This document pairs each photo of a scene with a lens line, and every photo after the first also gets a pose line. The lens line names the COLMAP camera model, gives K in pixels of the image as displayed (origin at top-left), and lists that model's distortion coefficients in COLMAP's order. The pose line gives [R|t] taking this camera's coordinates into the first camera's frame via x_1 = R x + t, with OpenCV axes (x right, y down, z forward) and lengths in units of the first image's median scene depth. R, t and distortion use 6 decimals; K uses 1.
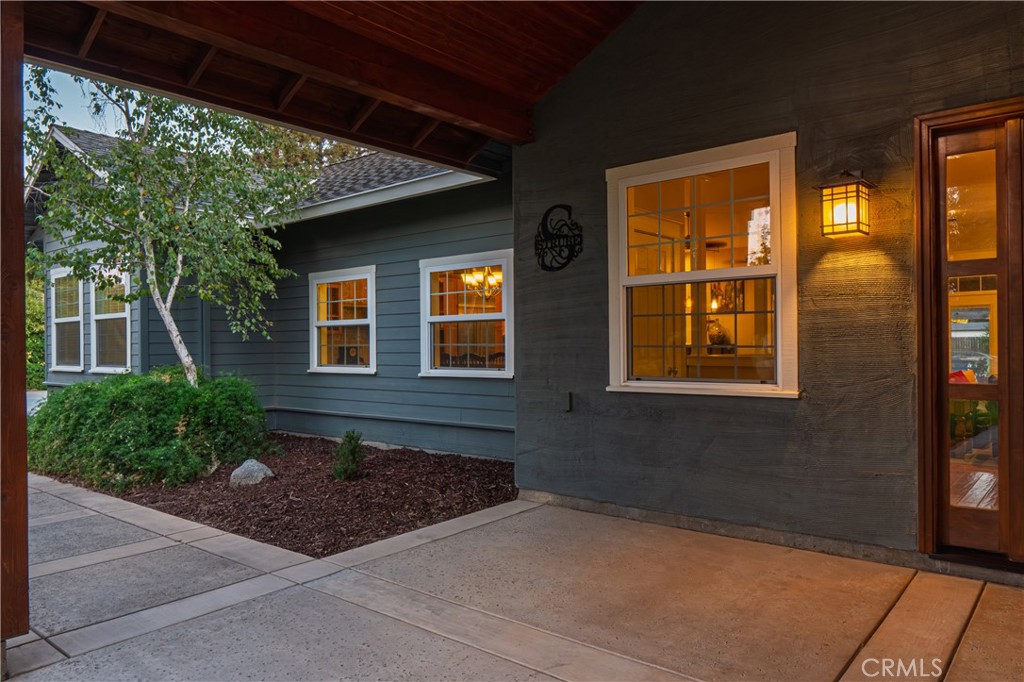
lens RADIAL K [[699.4, 0, 512.0], [0, 699.4, 341.0], [0, 0, 1]] dist [-0.002233, -0.001815]
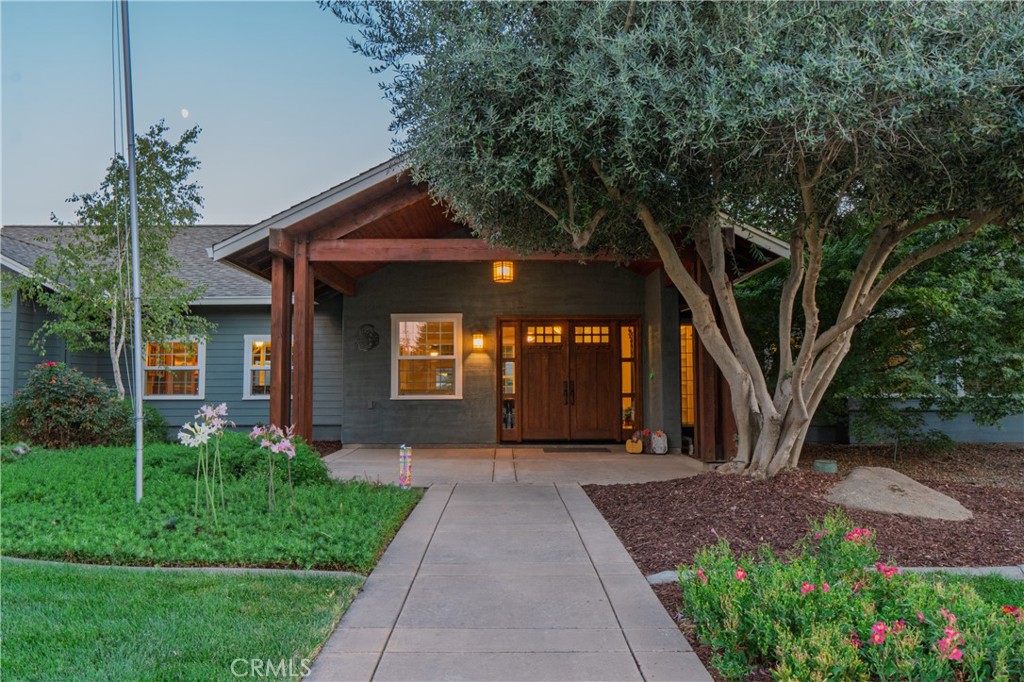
lens RADIAL K [[708.8, 0, 517.2], [0, 708.8, 348.3], [0, 0, 1]] dist [-0.072214, 0.062769]
pose [[0.758736, 0.046548, 0.649734, -1.105523], [-0.006272, 0.997919, -0.064169, 0.042986], [-0.651369, 0.044613, 0.757449, -1.172868]]
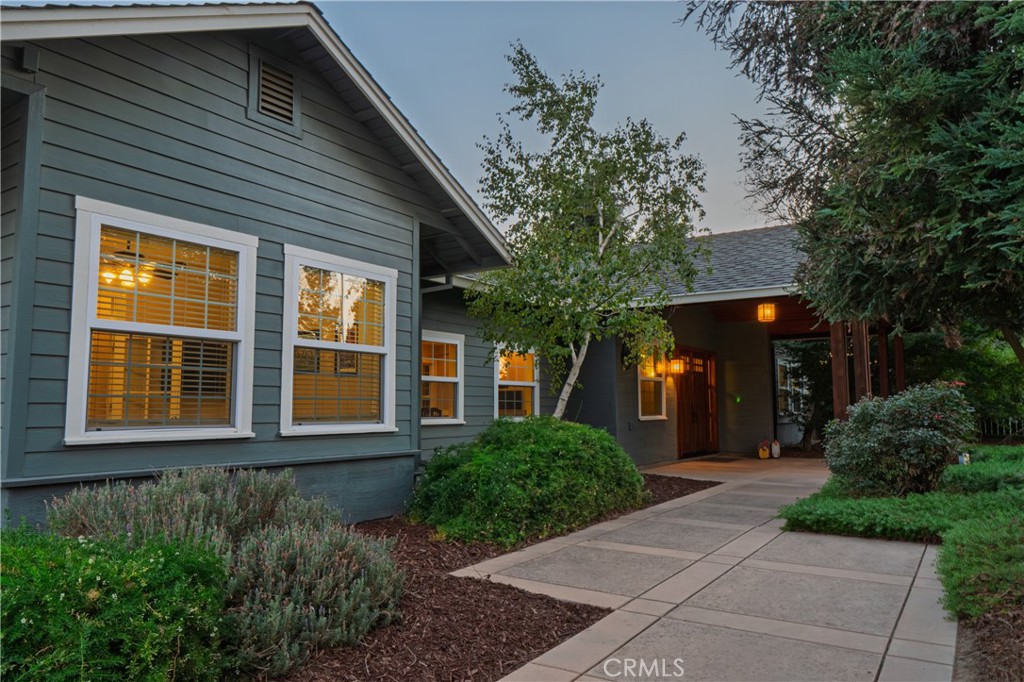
lens RADIAL K [[748.7, 0, 510.3], [0, 748.7, 345.1], [0, 0, 1]] dist [-0.106869, 0.074304]
pose [[-0.124002, 0.093592, 0.987858, -2.297166], [-0.003453, 0.995495, -0.094749, 0.051196], [-0.992276, -0.015161, -0.123120, 1.655794]]
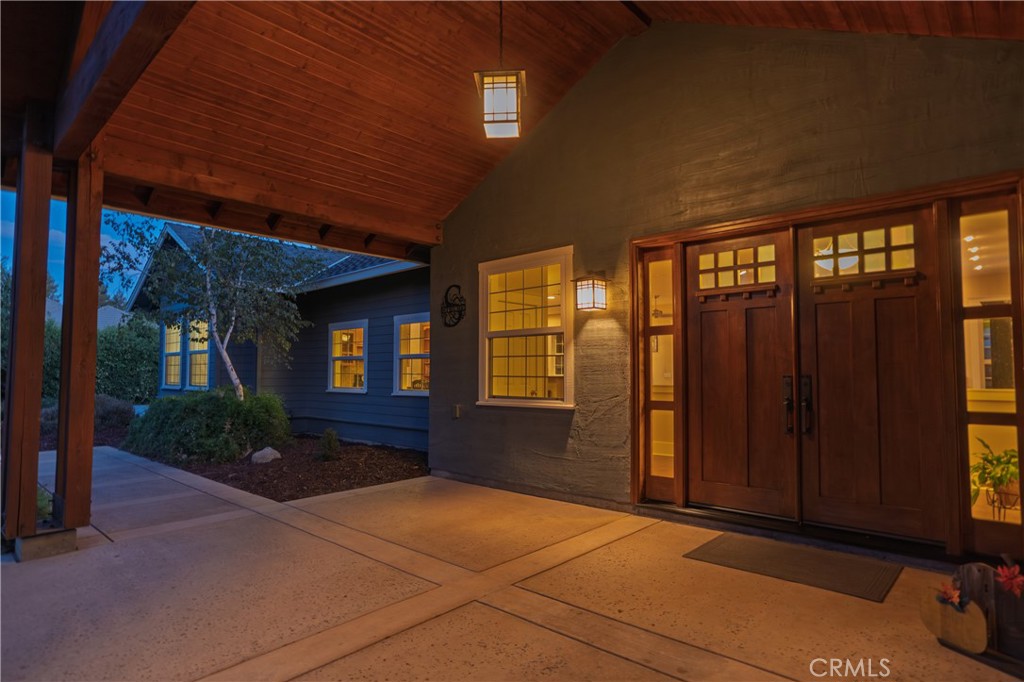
lens RADIAL K [[551.7, 0, 517.7], [0, 551.7, 347.5], [0, 0, 1]] dist [-0.036928, 0.011466]
pose [[0.999266, 0.009266, -0.037174, 0.249756], [-0.010889, 0.998985, -0.043706, -0.002437], [0.036732, 0.044079, 0.998353, -0.214688]]
